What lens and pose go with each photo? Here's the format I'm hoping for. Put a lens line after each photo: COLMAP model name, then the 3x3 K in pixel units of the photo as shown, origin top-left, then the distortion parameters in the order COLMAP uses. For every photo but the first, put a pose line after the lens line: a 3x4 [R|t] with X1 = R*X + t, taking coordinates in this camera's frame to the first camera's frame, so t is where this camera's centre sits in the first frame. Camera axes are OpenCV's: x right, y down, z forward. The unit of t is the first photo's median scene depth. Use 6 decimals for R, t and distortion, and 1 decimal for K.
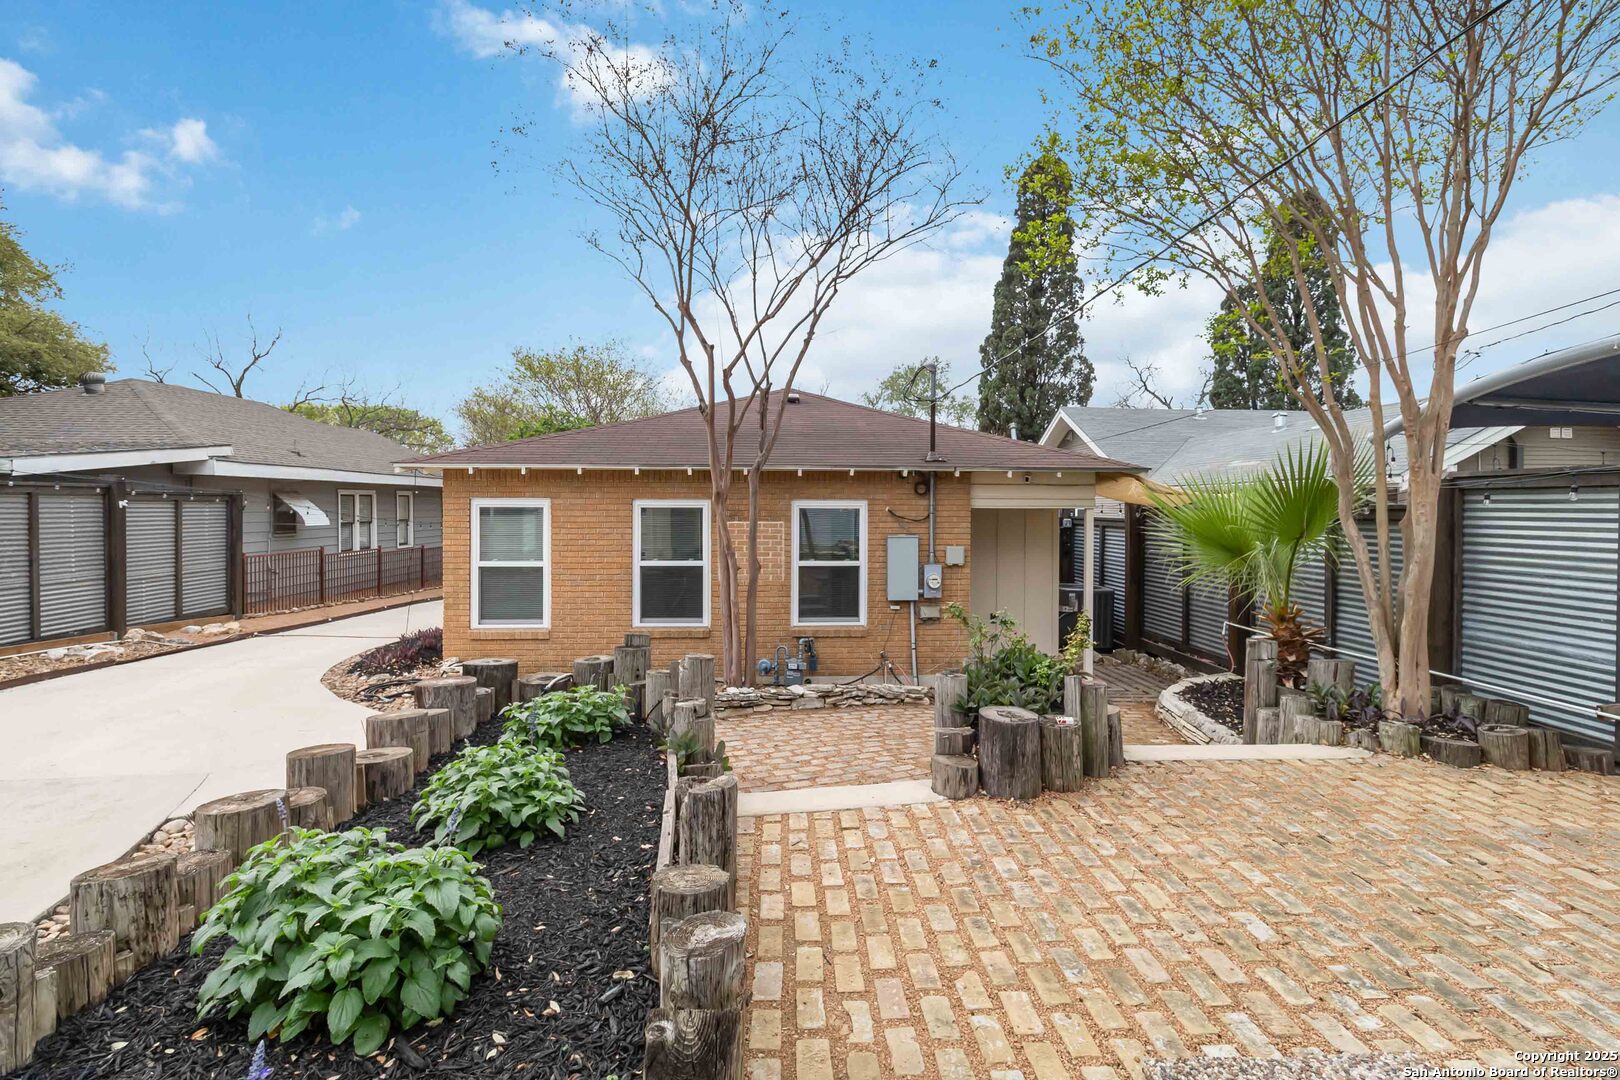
lens RADIAL K [[768.0, 0, 828.5], [0, 768.0, 515.8], [0, 0, 1]] dist [-0.001050, -0.000230]
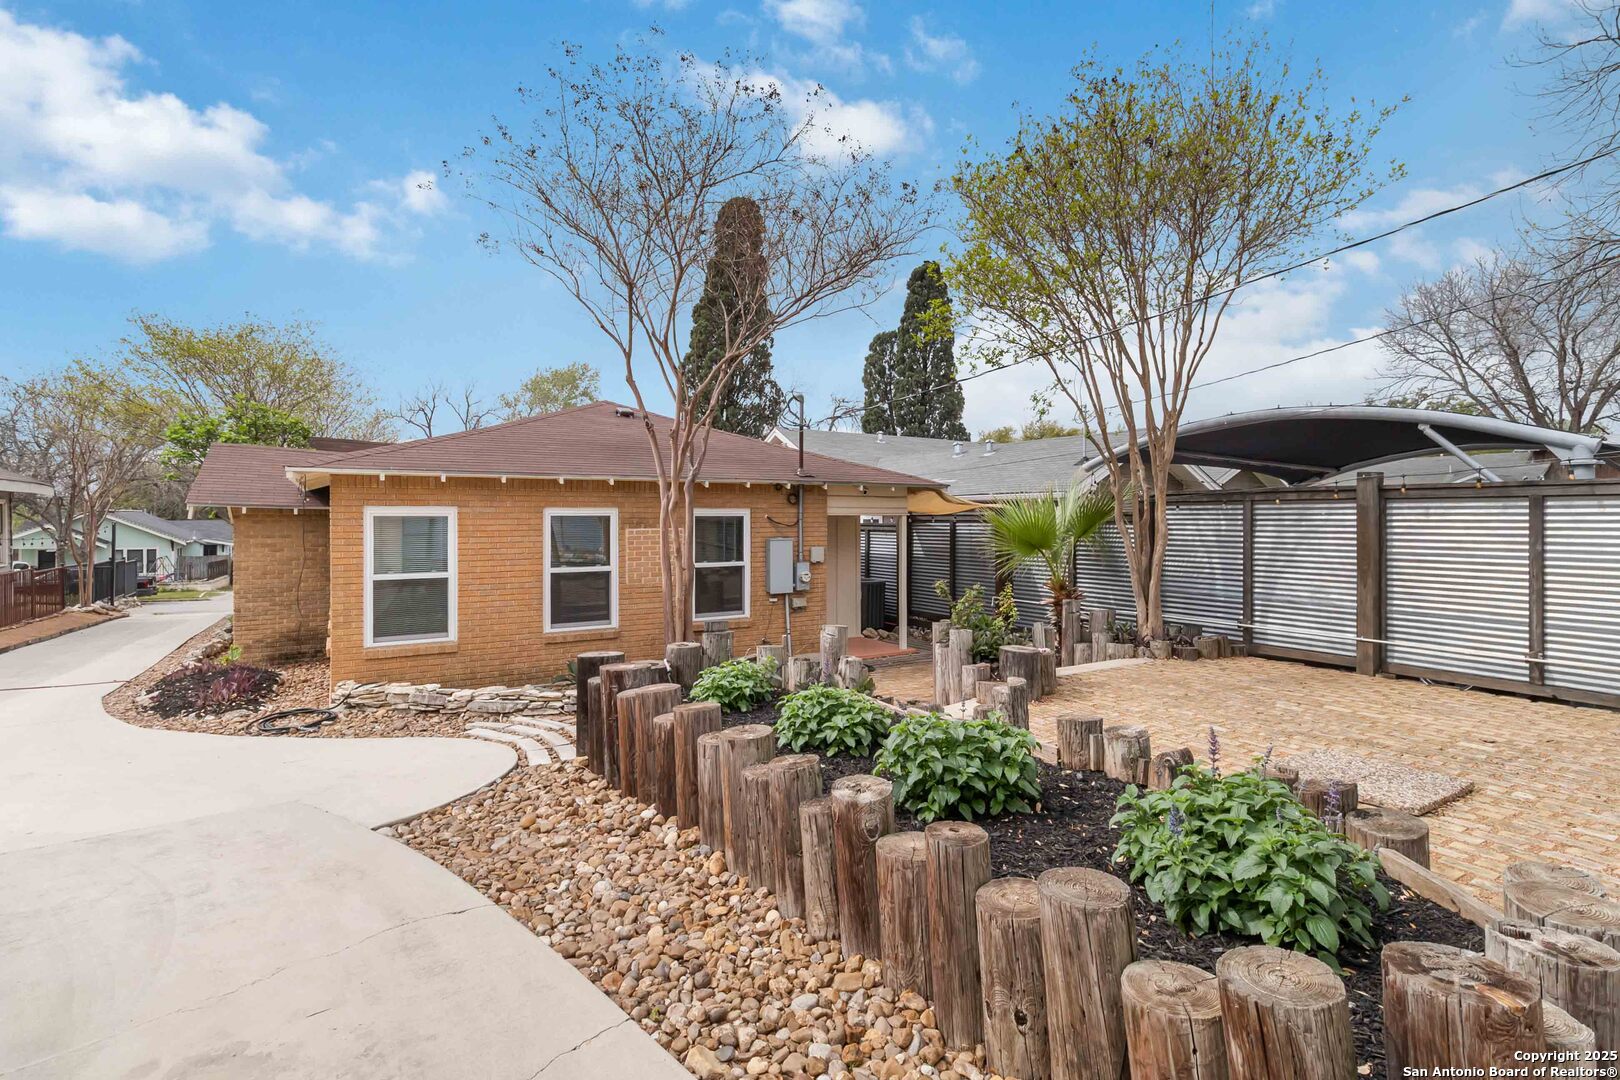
lens RADIAL K [[768.0, 0, 828.5], [0, 768.0, 515.8], [0, 0, 1]] dist [-0.001050, -0.000230]
pose [[0.877129, -0.004529, 0.480234, -0.404910], [0.009934, 0.999913, -0.008713, 0.001454], [-0.480153, 0.012413, 0.877097, -0.076516]]
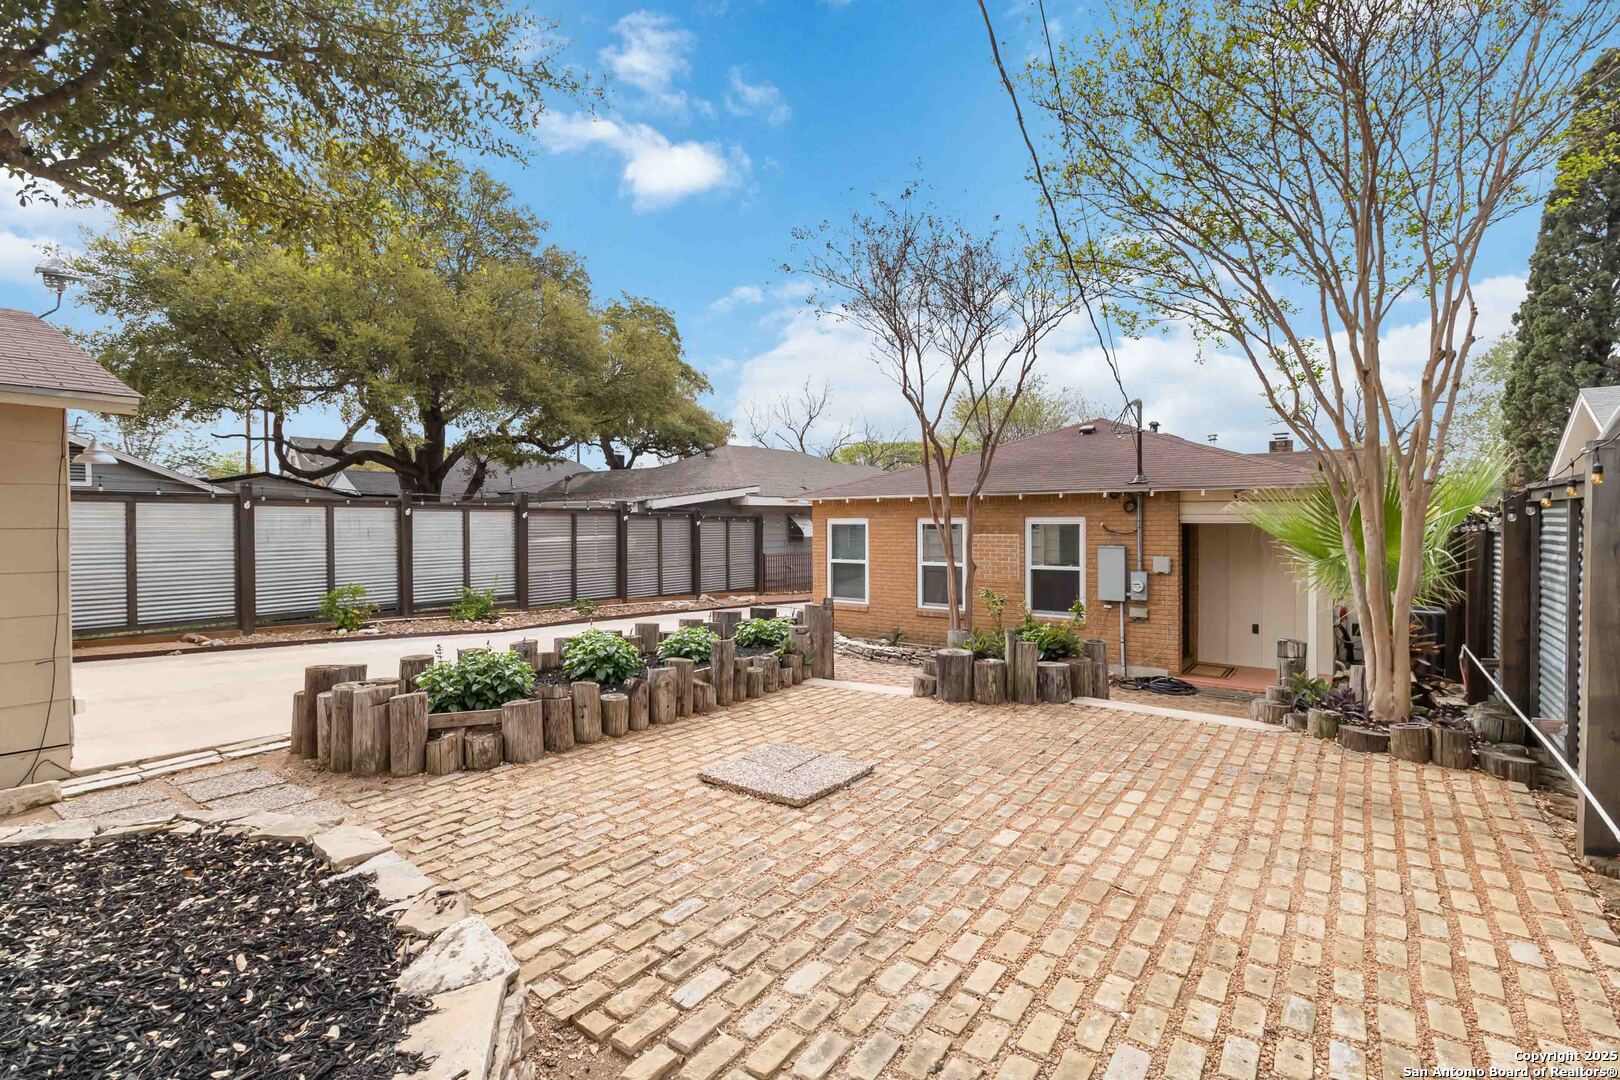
lens RADIAL K [[759.1, 0, 811.9], [0, 759.1, 513.1], [0, 0, 1]] dist [-0.000611, 0.000471]
pose [[0.762992, -0.013616, -0.646265, 0.501414], [-0.001855, 0.999728, -0.023253, 0.001858], [0.646405, 0.018940, 0.762759, -0.203512]]
